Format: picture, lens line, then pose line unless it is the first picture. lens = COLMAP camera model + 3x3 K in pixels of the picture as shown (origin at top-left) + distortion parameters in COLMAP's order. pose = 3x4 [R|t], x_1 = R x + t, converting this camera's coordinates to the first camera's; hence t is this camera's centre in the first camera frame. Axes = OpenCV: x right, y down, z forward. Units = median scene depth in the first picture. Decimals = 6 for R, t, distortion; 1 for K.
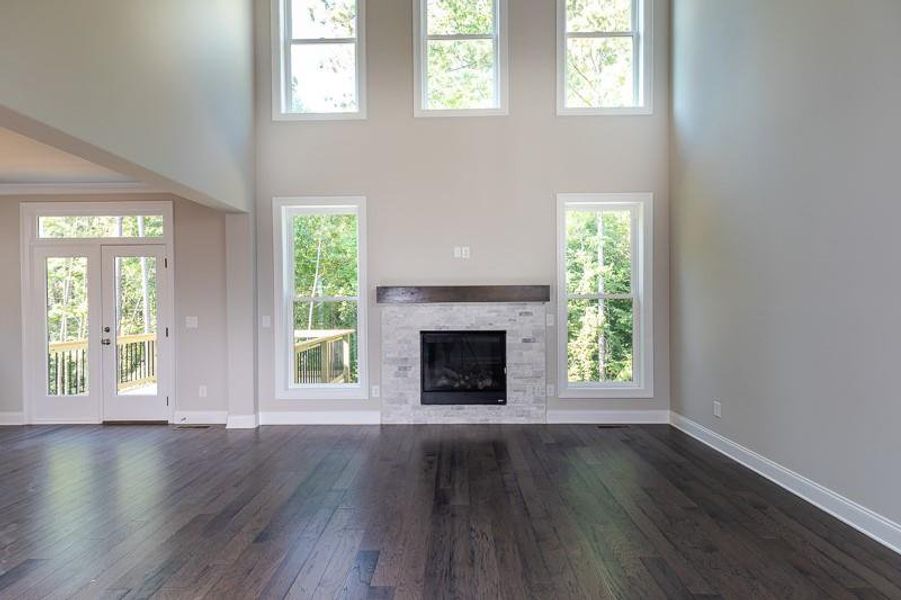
lens RADIAL K [[405.4, 0, 449.8], [0, 405.4, 306.9], [0, 0, 1]] dist [0.007585, -0.000034]
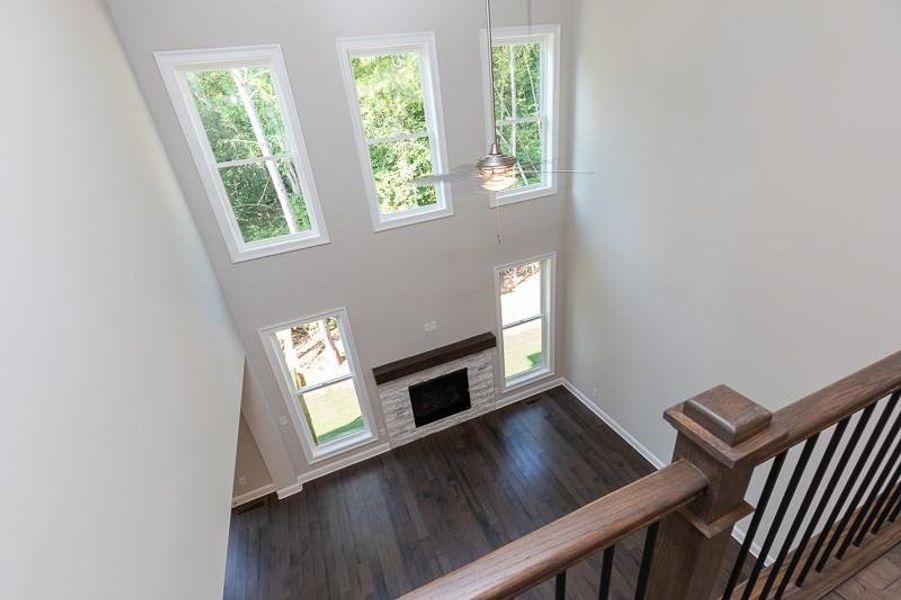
lens RADIAL K [[405.4, 0, 447.9], [0, 405.4, 296.7], [0, 0, 1]] dist [0.007585, -0.000034]
pose [[0.911186, -0.258768, 0.320593, -0.307041], [0.096434, 0.890486, 0.444675, -0.787050], [-0.400551, -0.374265, 0.836352, -0.050070]]
